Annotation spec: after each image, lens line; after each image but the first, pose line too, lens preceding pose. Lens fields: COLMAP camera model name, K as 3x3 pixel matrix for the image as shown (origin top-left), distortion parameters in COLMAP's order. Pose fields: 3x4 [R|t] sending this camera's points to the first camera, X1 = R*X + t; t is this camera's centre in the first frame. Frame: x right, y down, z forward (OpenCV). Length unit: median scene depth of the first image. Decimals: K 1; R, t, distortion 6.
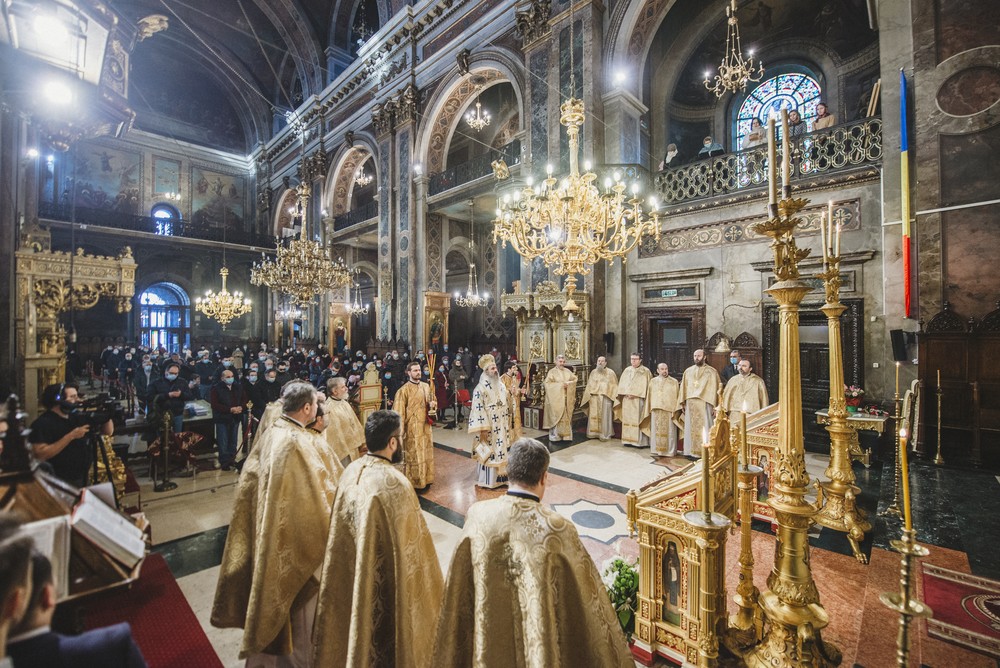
lens RADIAL K [[422.2, 0, 487.7], [0, 422.2, 331.5], [0, 0, 1]] dist [-0.017649, -0.000954]
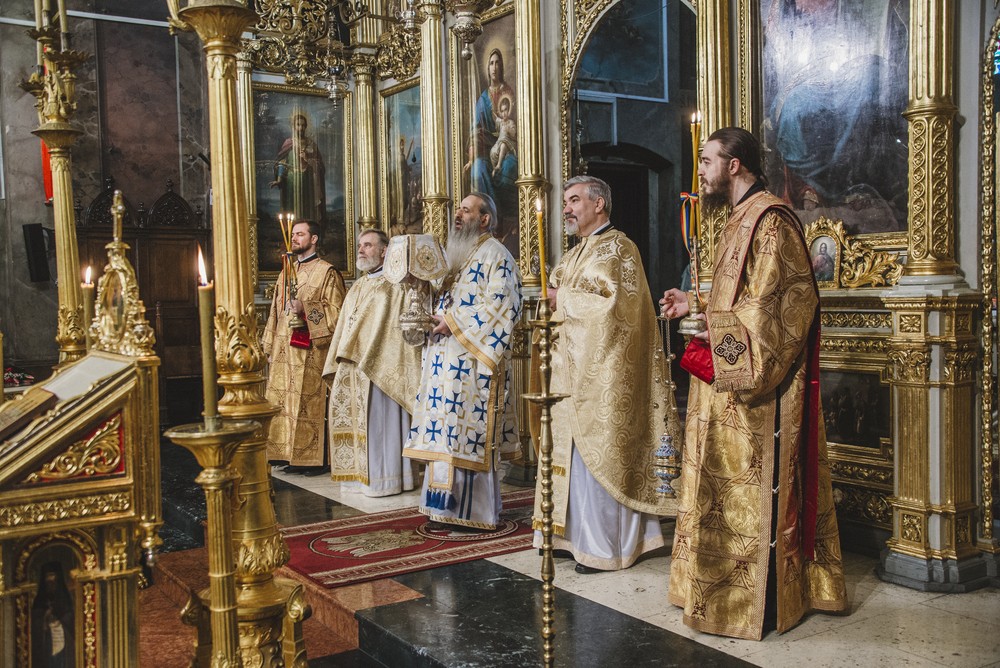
lens RADIAL K [[1006.1, 0, 500.0], [0, 1006.1, 334.0], [0, 0, 1]] dist [-0.013682, 0.115265]
pose [[0.202257, -0.041941, 0.978434, -0.095481], [0.015767, 0.999092, 0.039568, 0.050920], [-0.979206, 0.007424, 0.202735, 0.074632]]
